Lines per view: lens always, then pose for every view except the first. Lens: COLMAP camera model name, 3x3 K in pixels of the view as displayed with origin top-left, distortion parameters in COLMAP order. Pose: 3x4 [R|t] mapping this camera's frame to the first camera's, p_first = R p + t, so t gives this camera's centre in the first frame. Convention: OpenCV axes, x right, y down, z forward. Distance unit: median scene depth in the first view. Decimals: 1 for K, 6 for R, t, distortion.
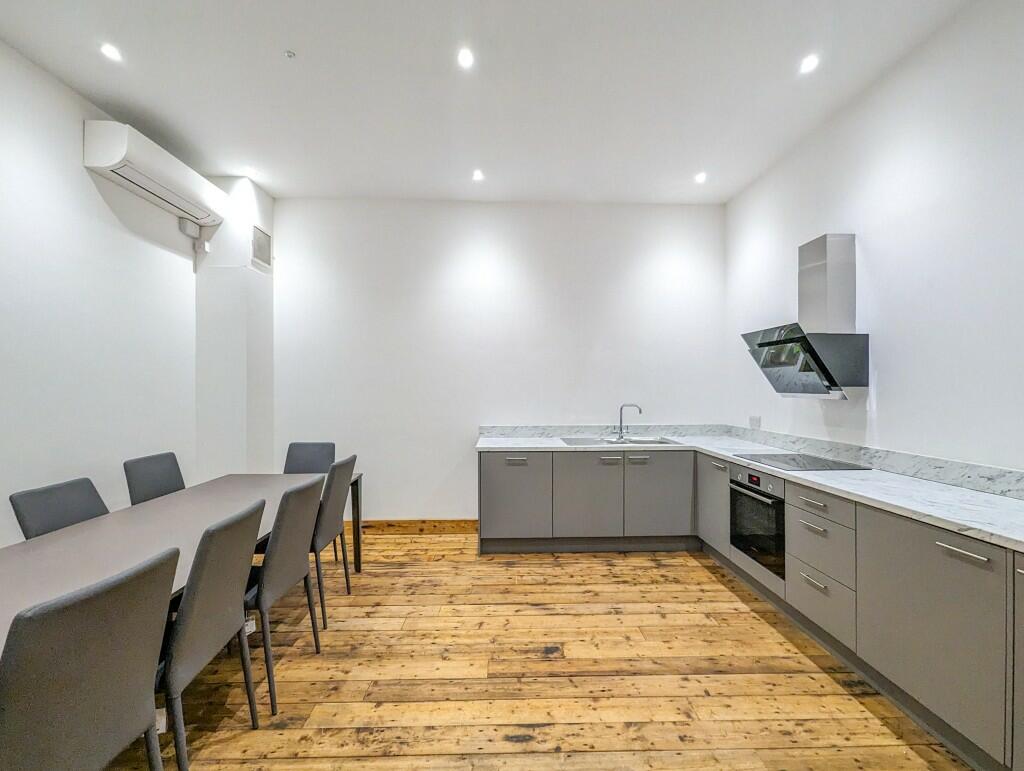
lens RADIAL K [[426.1, 0, 512.3], [0, 426.1, 384.9], [0, 0, 1]] dist [-0.004321, 0.000239]
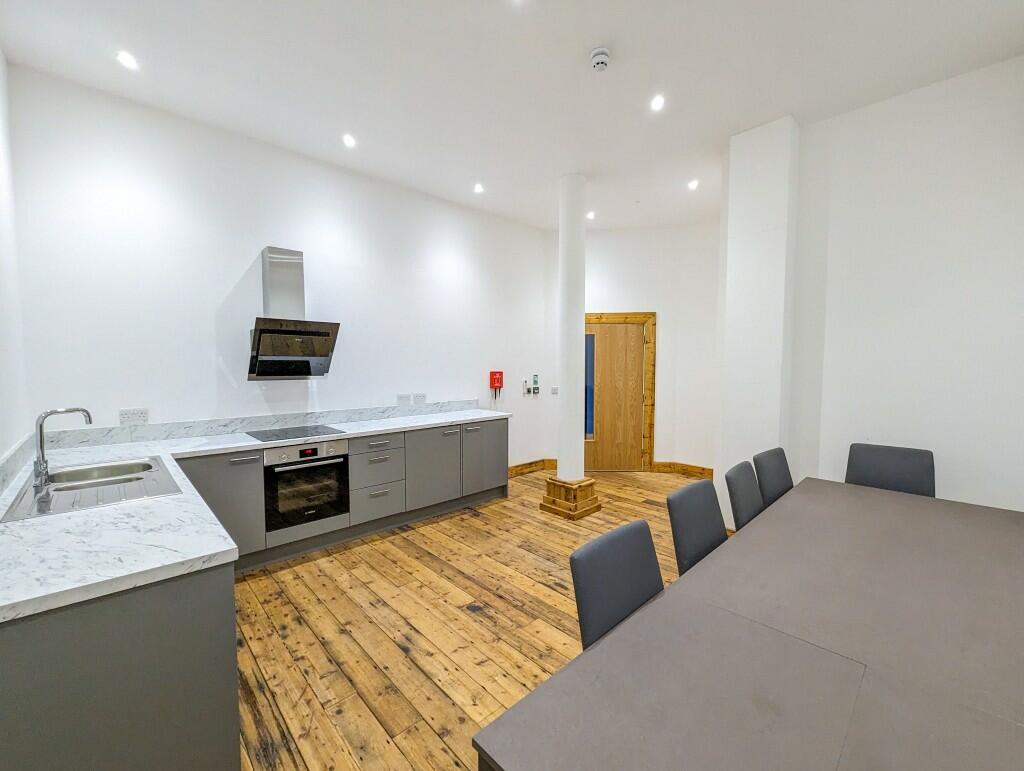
lens RADIAL K [[426.1, 0, 514.5], [0, 426.1, 389.0], [0, 0, 1]] dist [-0.004321, 0.000239]
pose [[-0.669051, -0.044903, 0.741858, -0.706427], [-0.004957, 0.998421, 0.055961, -0.015940], [-0.743200, 0.033763, -0.668217, 1.483391]]
